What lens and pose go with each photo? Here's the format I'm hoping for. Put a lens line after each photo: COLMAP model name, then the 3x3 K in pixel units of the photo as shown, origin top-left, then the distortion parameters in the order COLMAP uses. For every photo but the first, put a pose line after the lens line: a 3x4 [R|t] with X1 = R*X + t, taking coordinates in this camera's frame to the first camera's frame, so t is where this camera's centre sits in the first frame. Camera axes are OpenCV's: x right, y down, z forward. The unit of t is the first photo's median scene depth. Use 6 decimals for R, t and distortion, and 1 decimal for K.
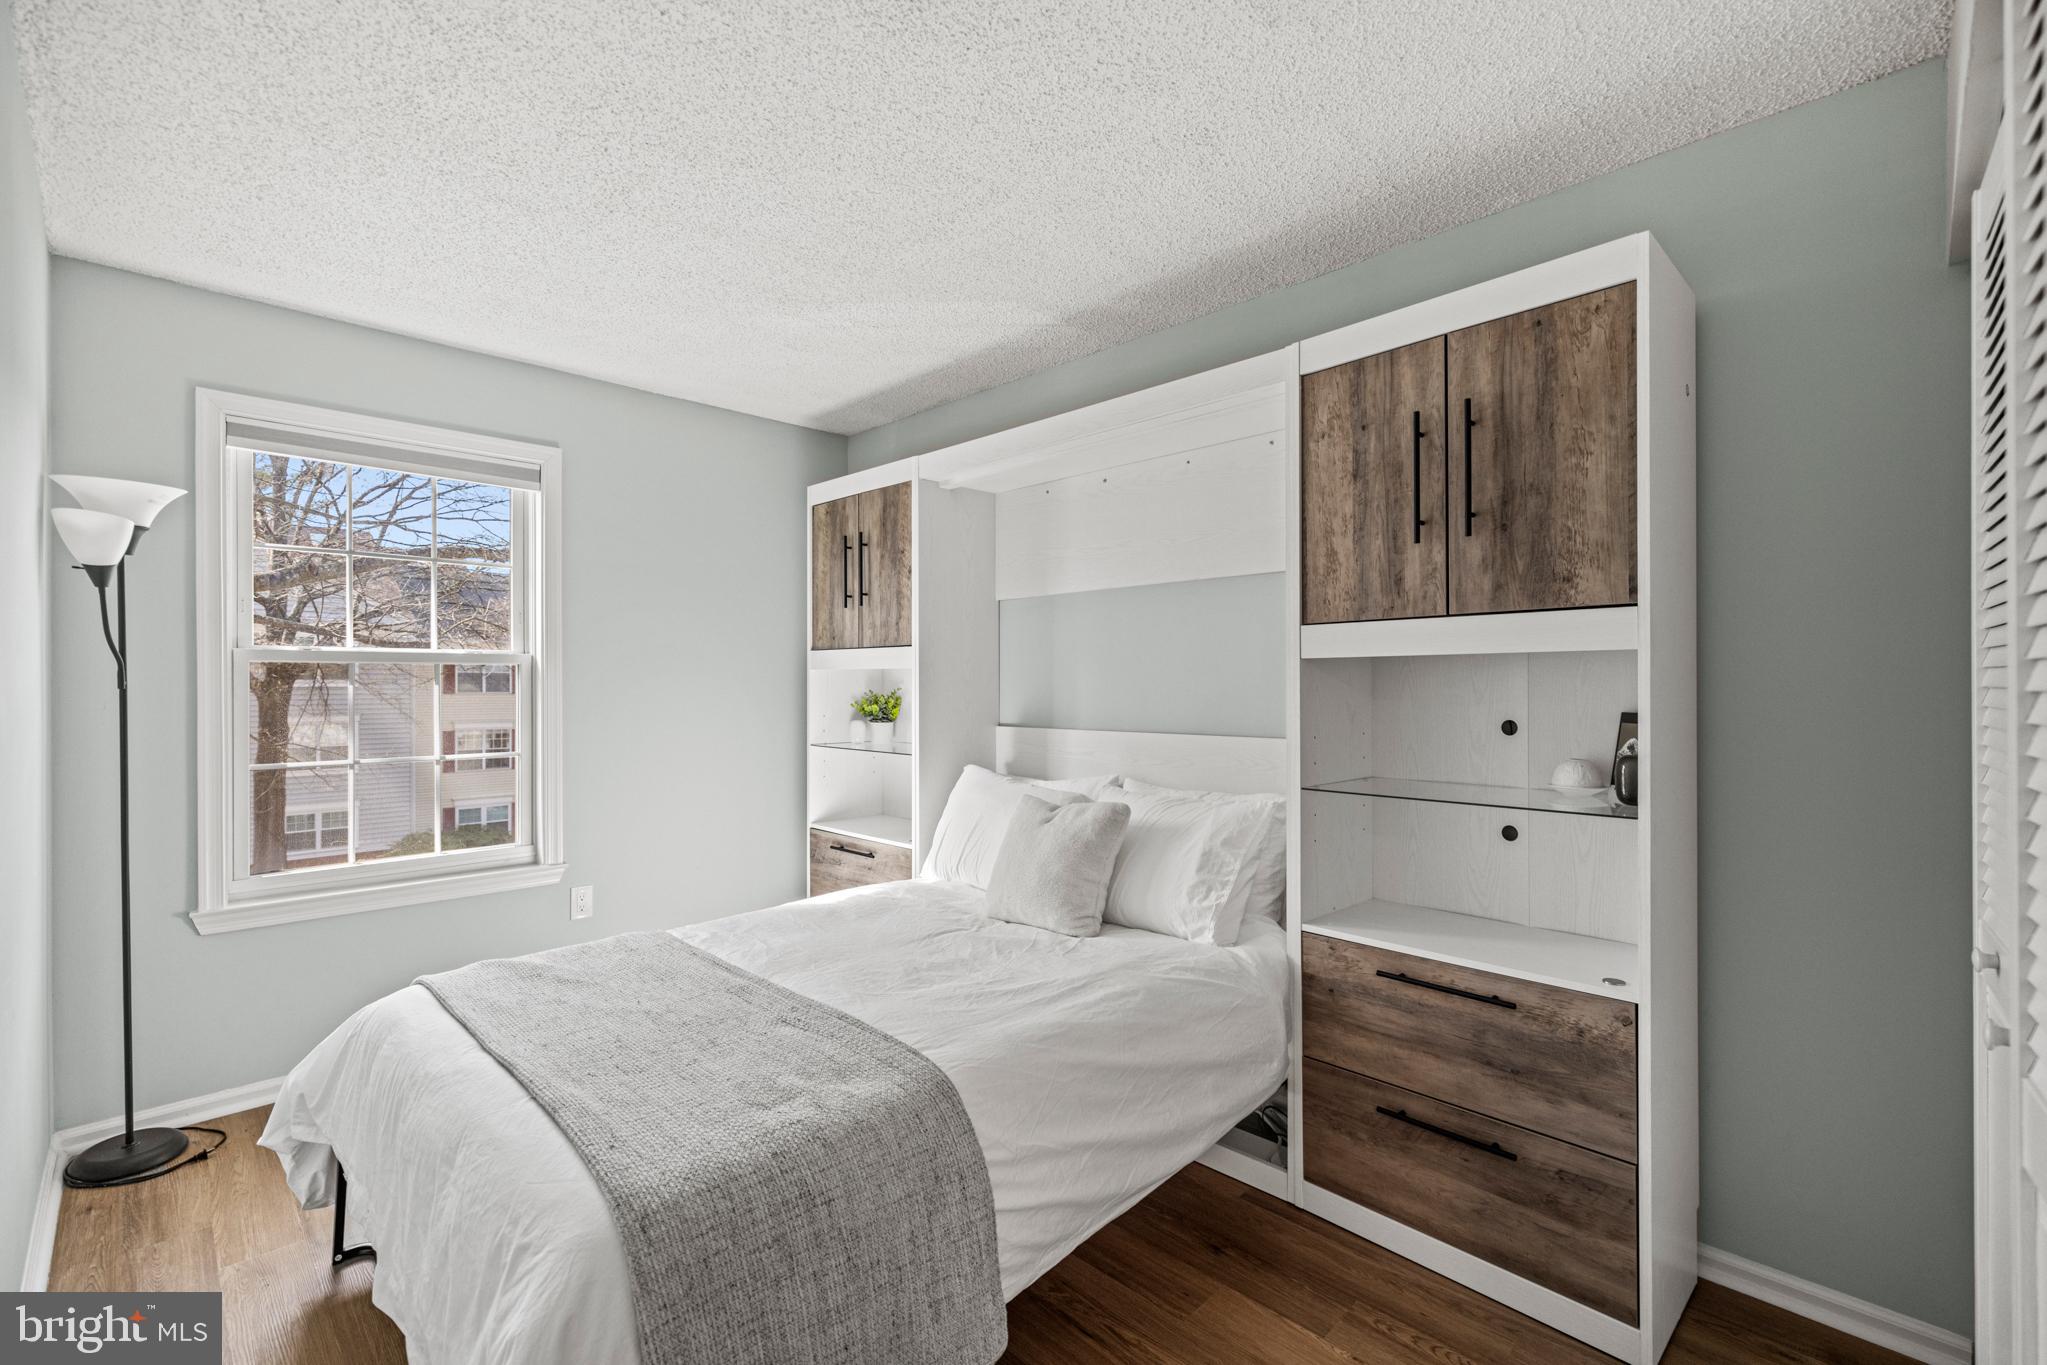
lens RADIAL K [[887.4, 0, 1022.9], [0, 887.4, 686.0], [0, 0, 1]] dist [0.001037, 0.000161]
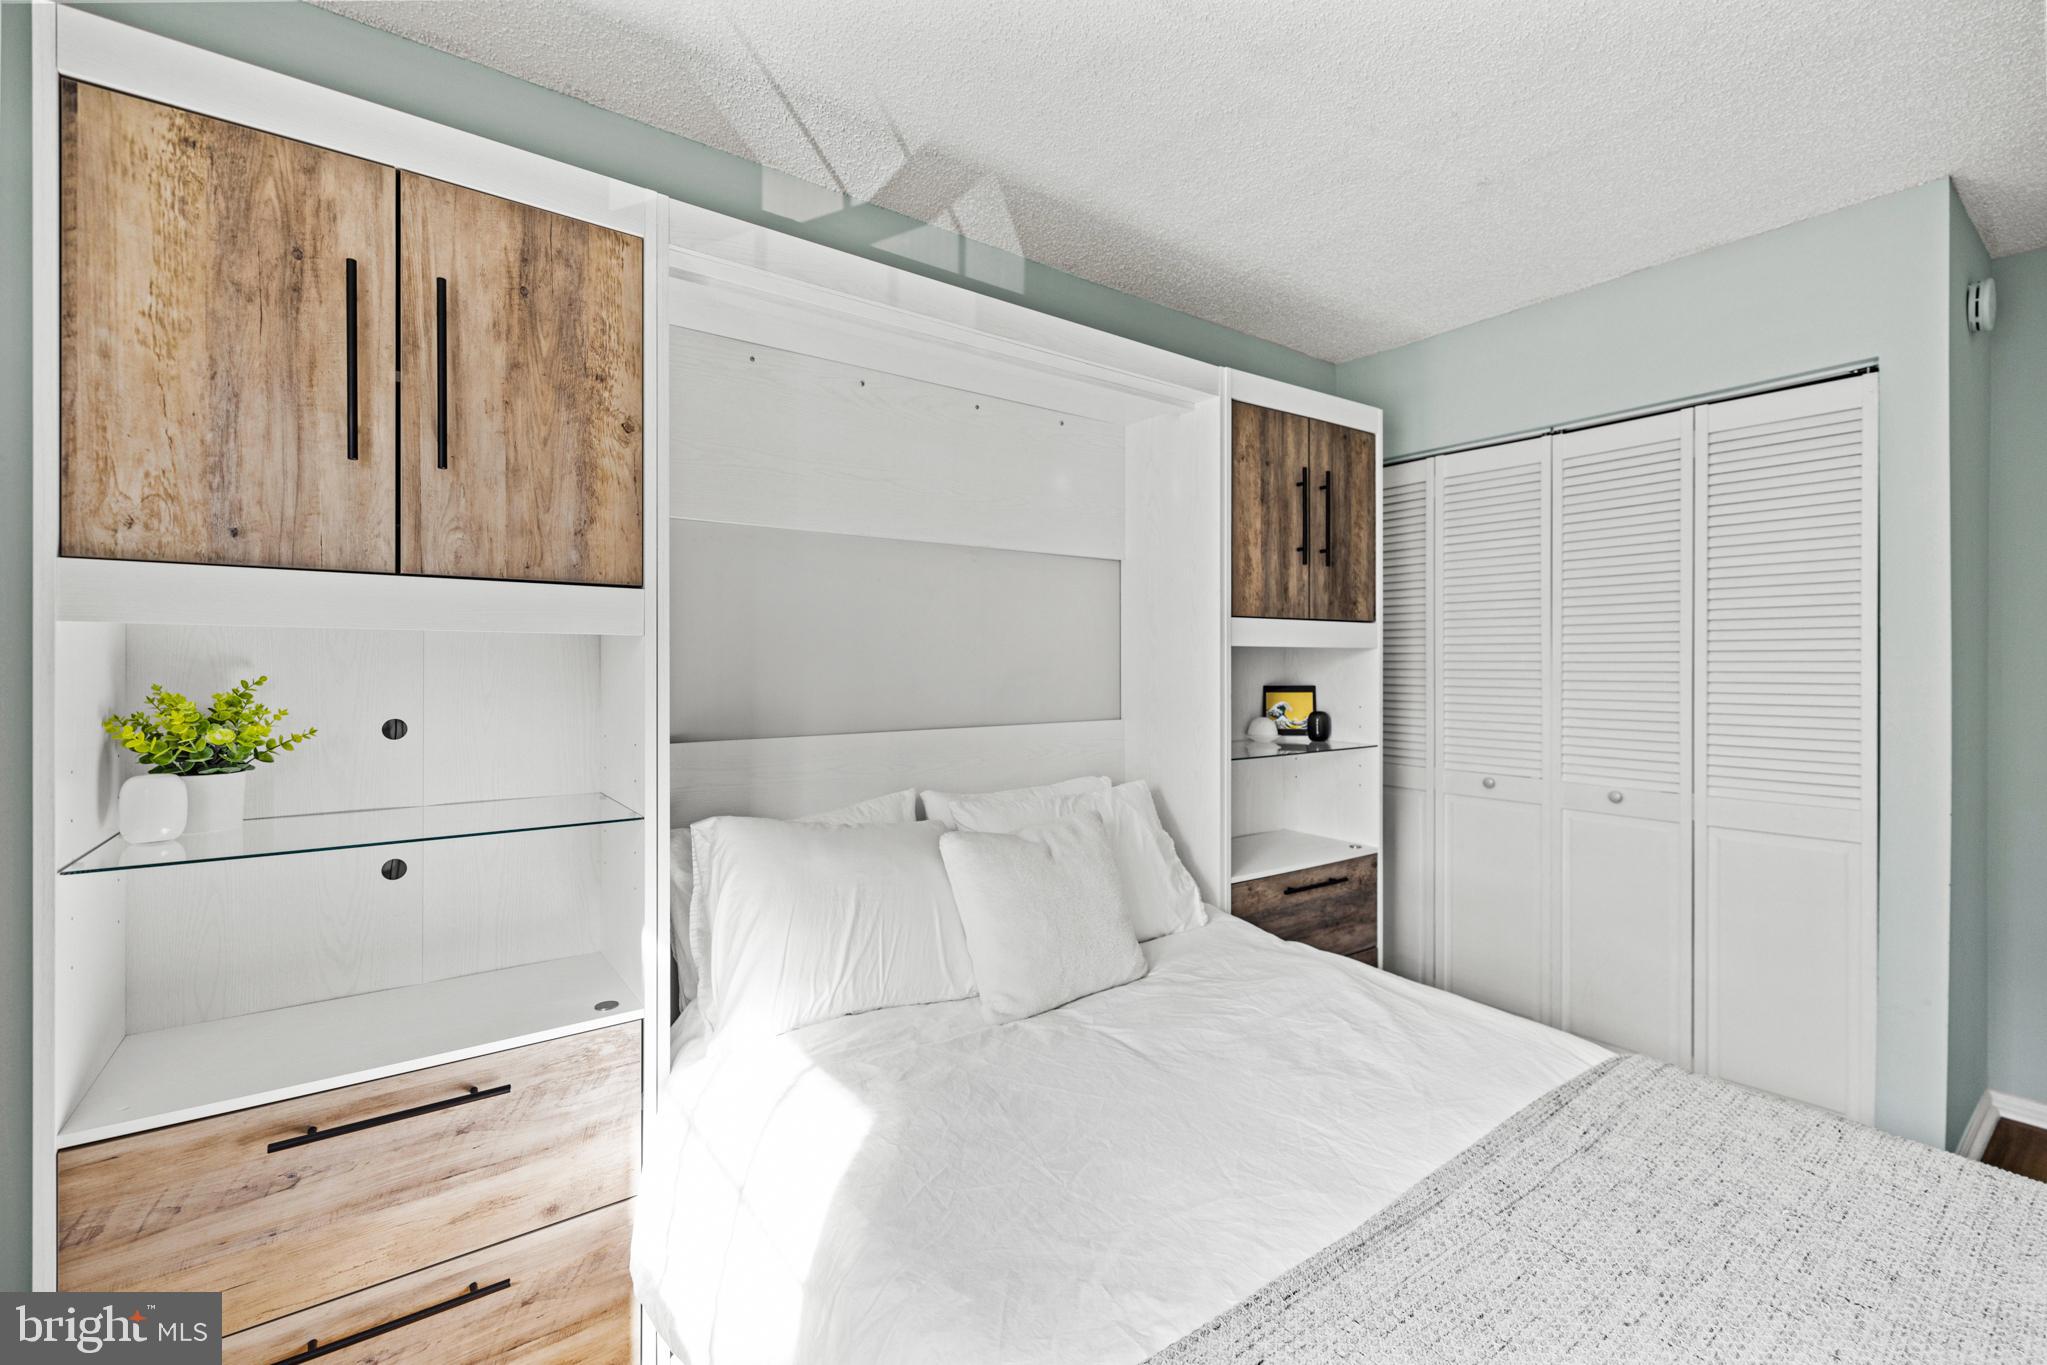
lens RADIAL K [[870.5, 0, 1015.2], [0, 870.5, 672.9], [0, 0, 1]] dist [-0.003279, -0.000240]
pose [[0.145676, -0.003783, 0.989325, -0.883519], [0.003390, 0.999989, 0.003325, -0.001241], [-0.989327, 0.002869, 0.145687, 1.175799]]
